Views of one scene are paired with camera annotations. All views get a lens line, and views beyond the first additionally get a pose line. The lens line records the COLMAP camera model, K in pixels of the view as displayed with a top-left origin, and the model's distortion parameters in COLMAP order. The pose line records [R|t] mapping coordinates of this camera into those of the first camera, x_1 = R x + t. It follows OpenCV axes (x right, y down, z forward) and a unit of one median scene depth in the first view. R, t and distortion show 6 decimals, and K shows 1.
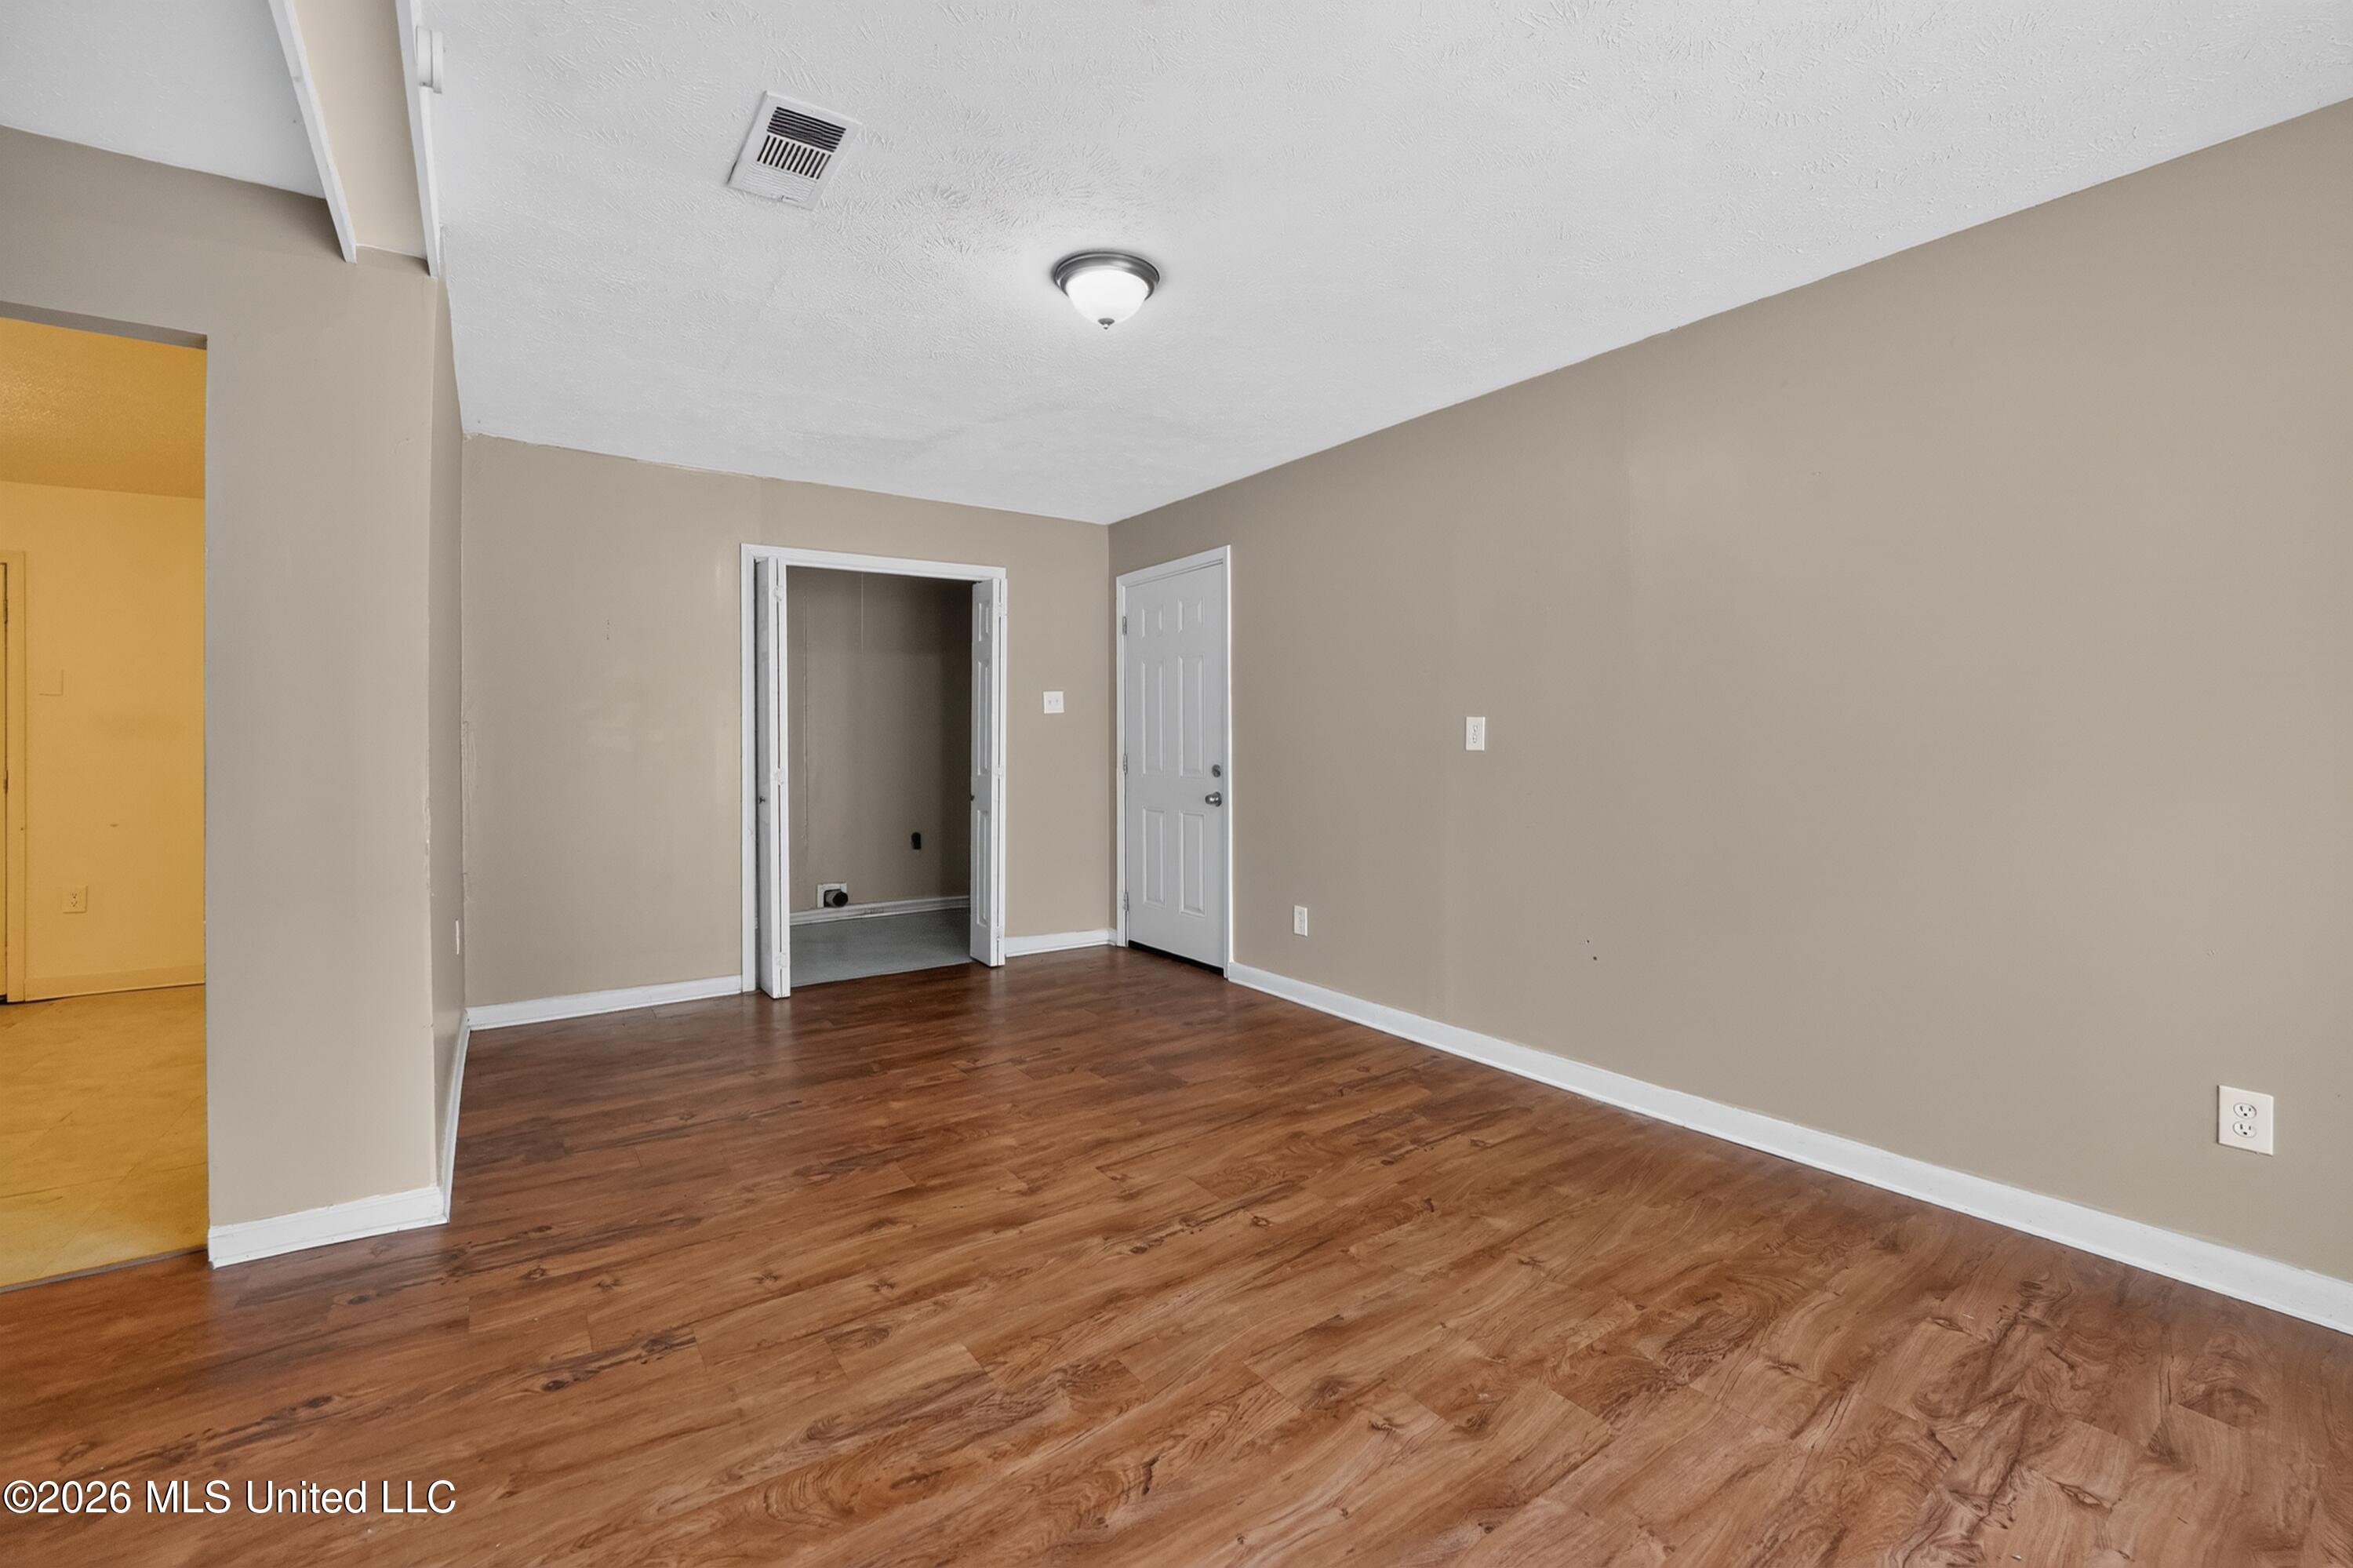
lens RADIAL K [[975.6, 0, 1155.6], [0, 975.6, 761.1], [0, 0, 1]] dist [-0.025104, 0.002683]
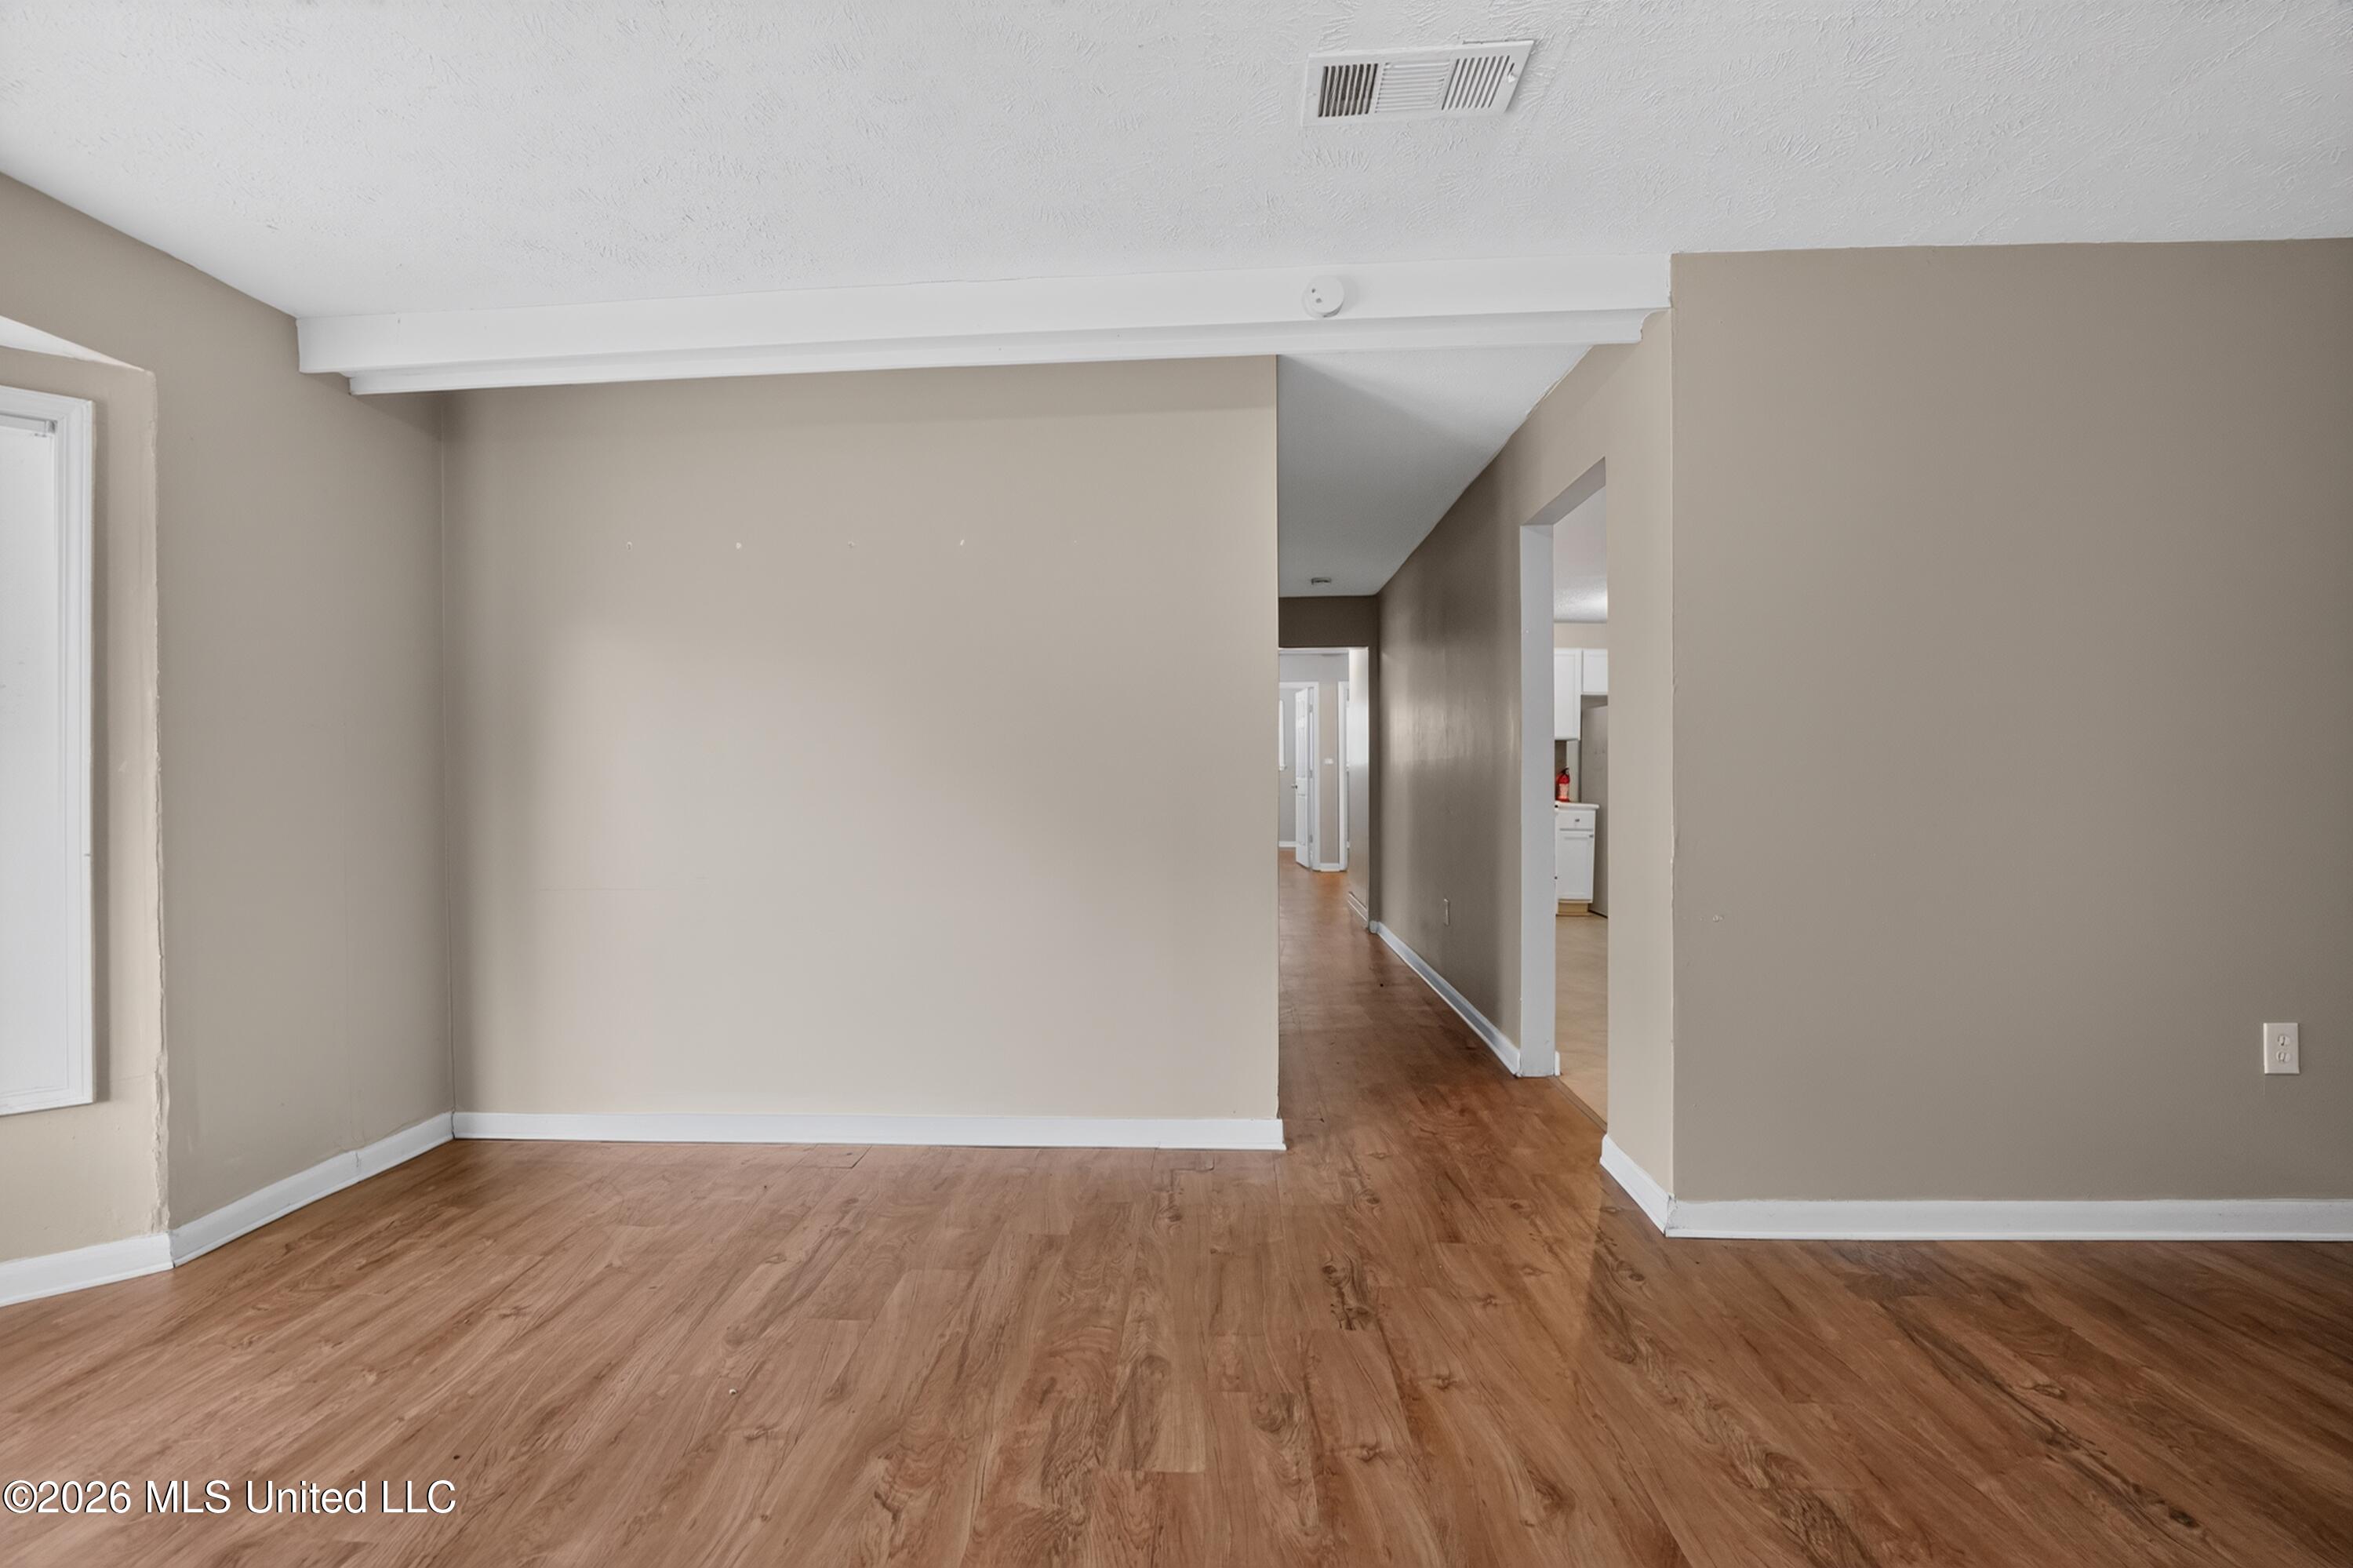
lens RADIAL K [[975.6, 0, 1167.3], [0, 975.6, 772.8], [0, 0, 1]] dist [-0.025104, 0.002683]
pose [[-0.605992, 0.008343, -0.795427, 0.454017], [-0.001595, 0.999930, 0.011703, -0.025190], [0.795469, 0.008361, -0.605936, 1.374129]]
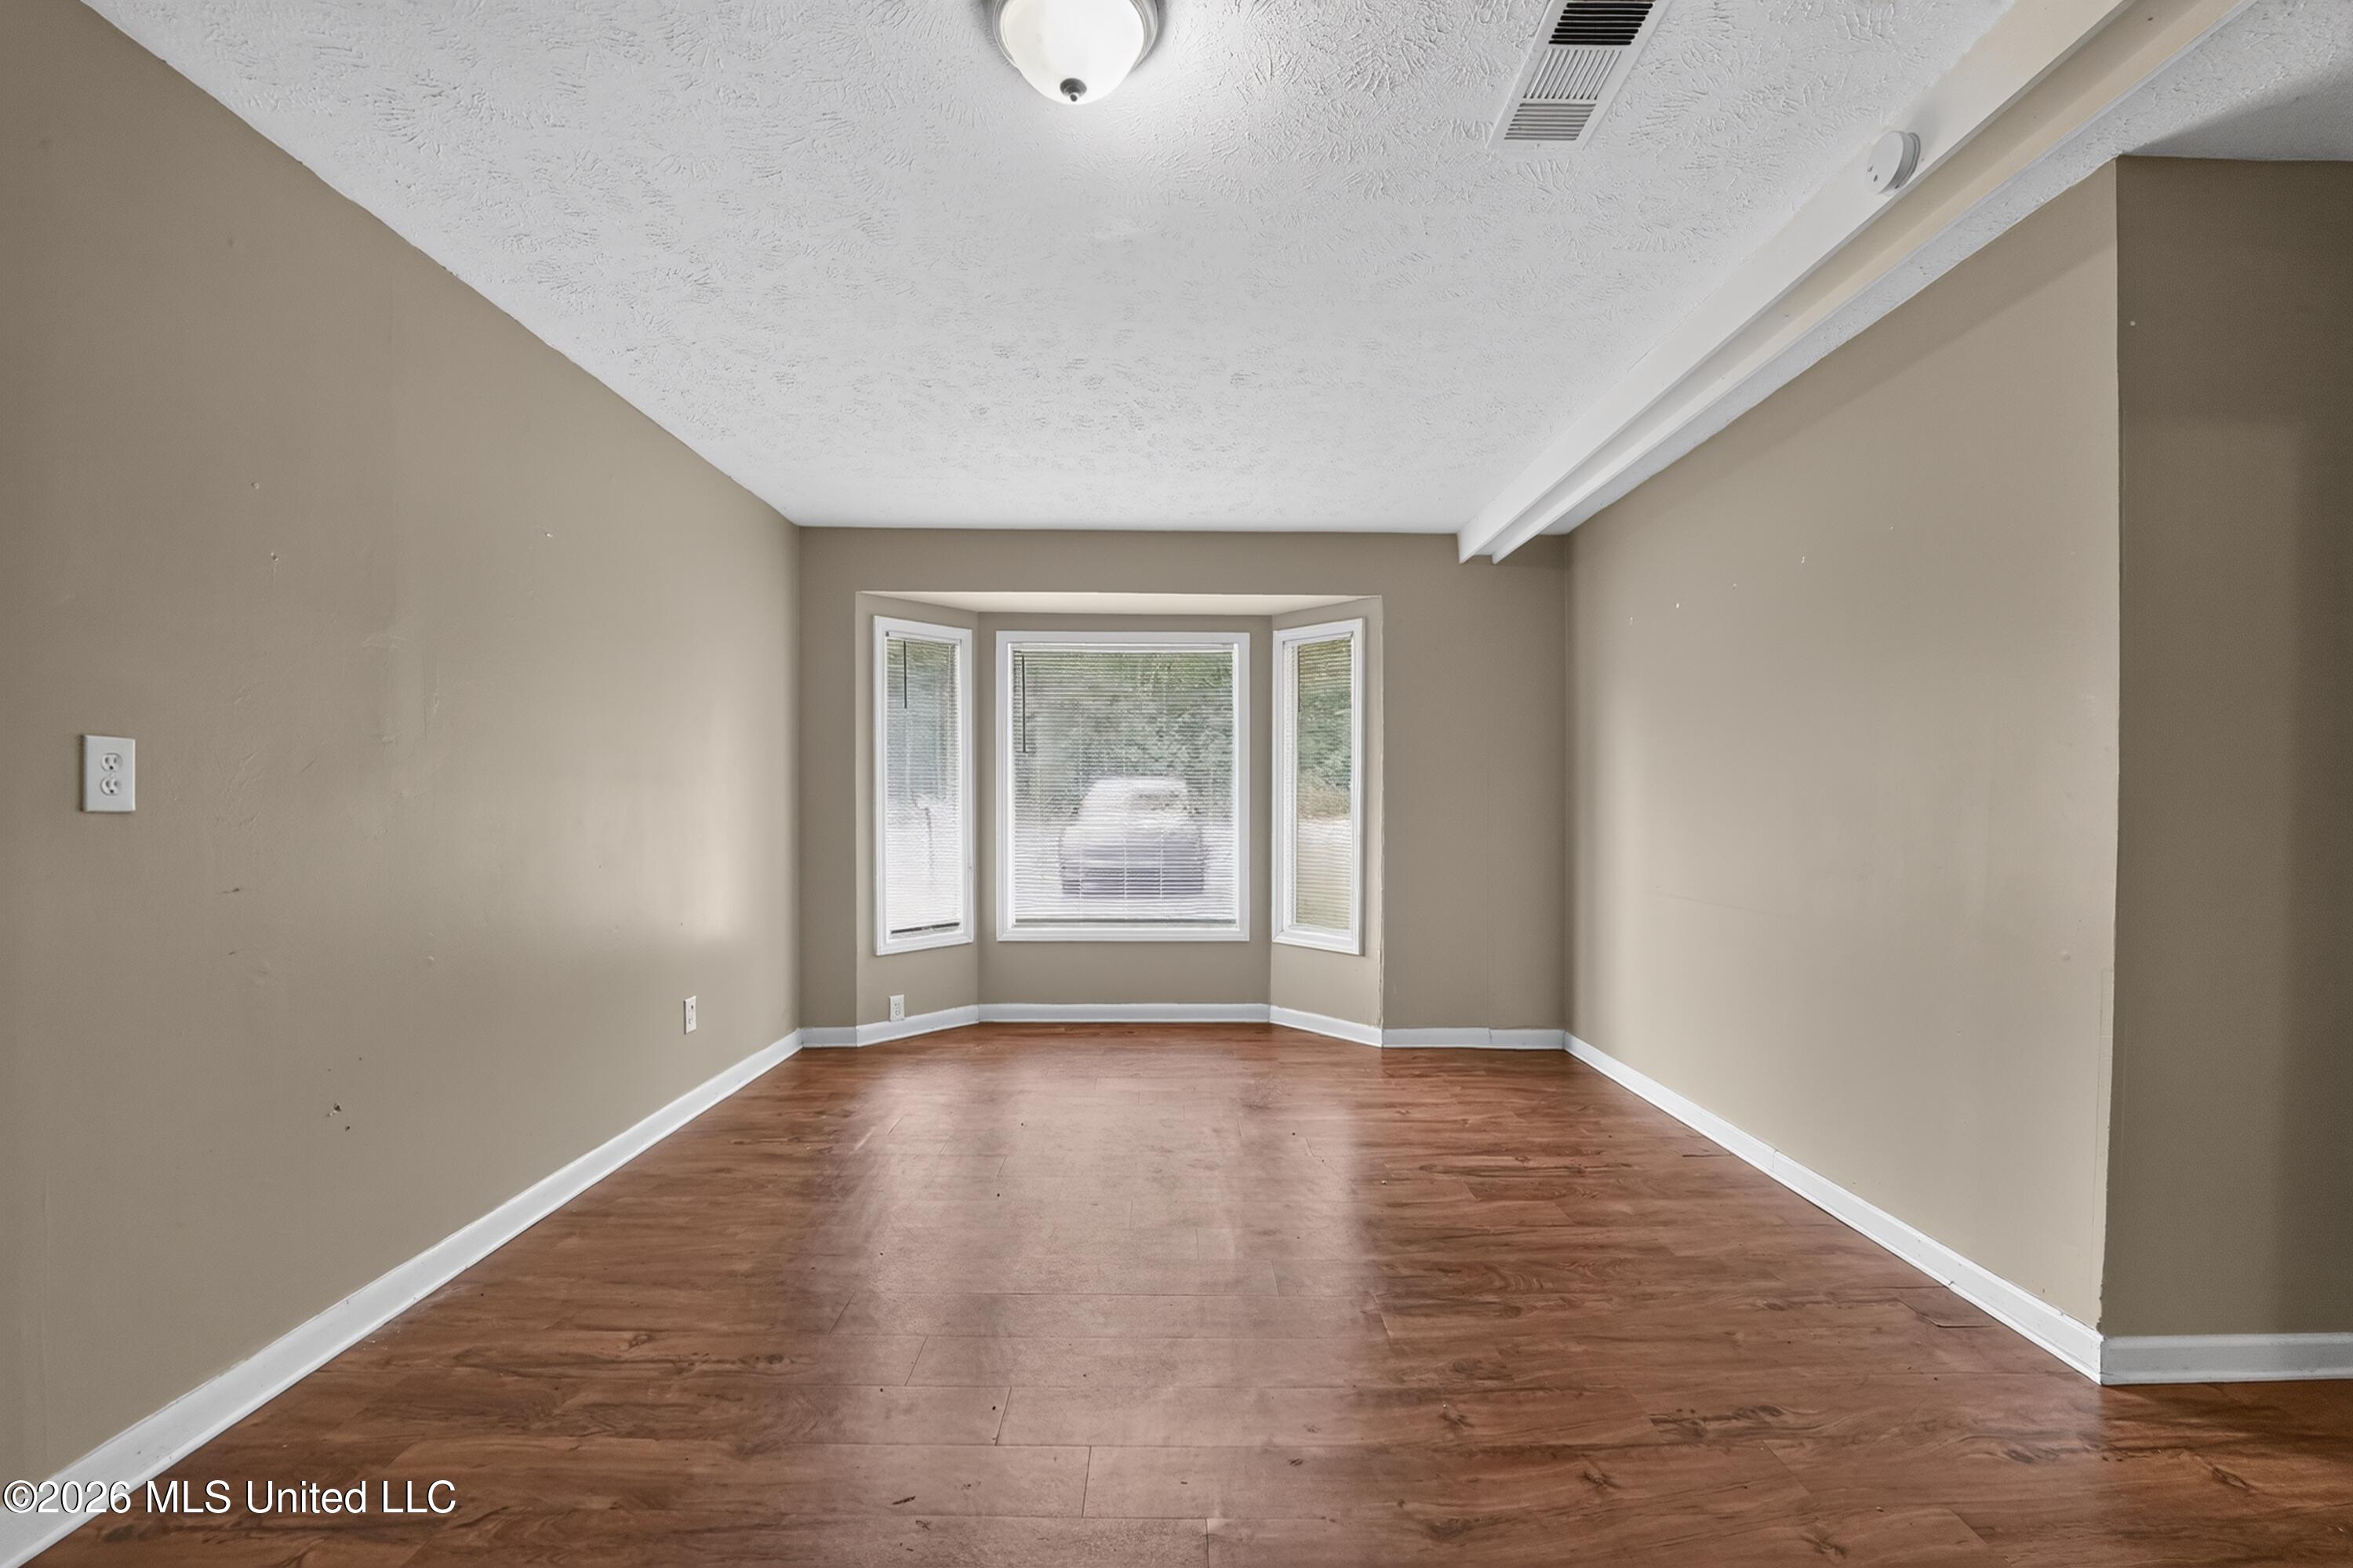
lens RADIAL K [[975.6, 0, 1182.0], [0, 975.6, 817.0], [0, 0, 1]] dist [-0.025104, 0.002683]
pose [[-0.831906, -0.010176, 0.554824, -0.569775], [0.005932, 0.999612, 0.027229, -0.029590], [-0.554885, 0.025944, -0.831522, 1.895941]]
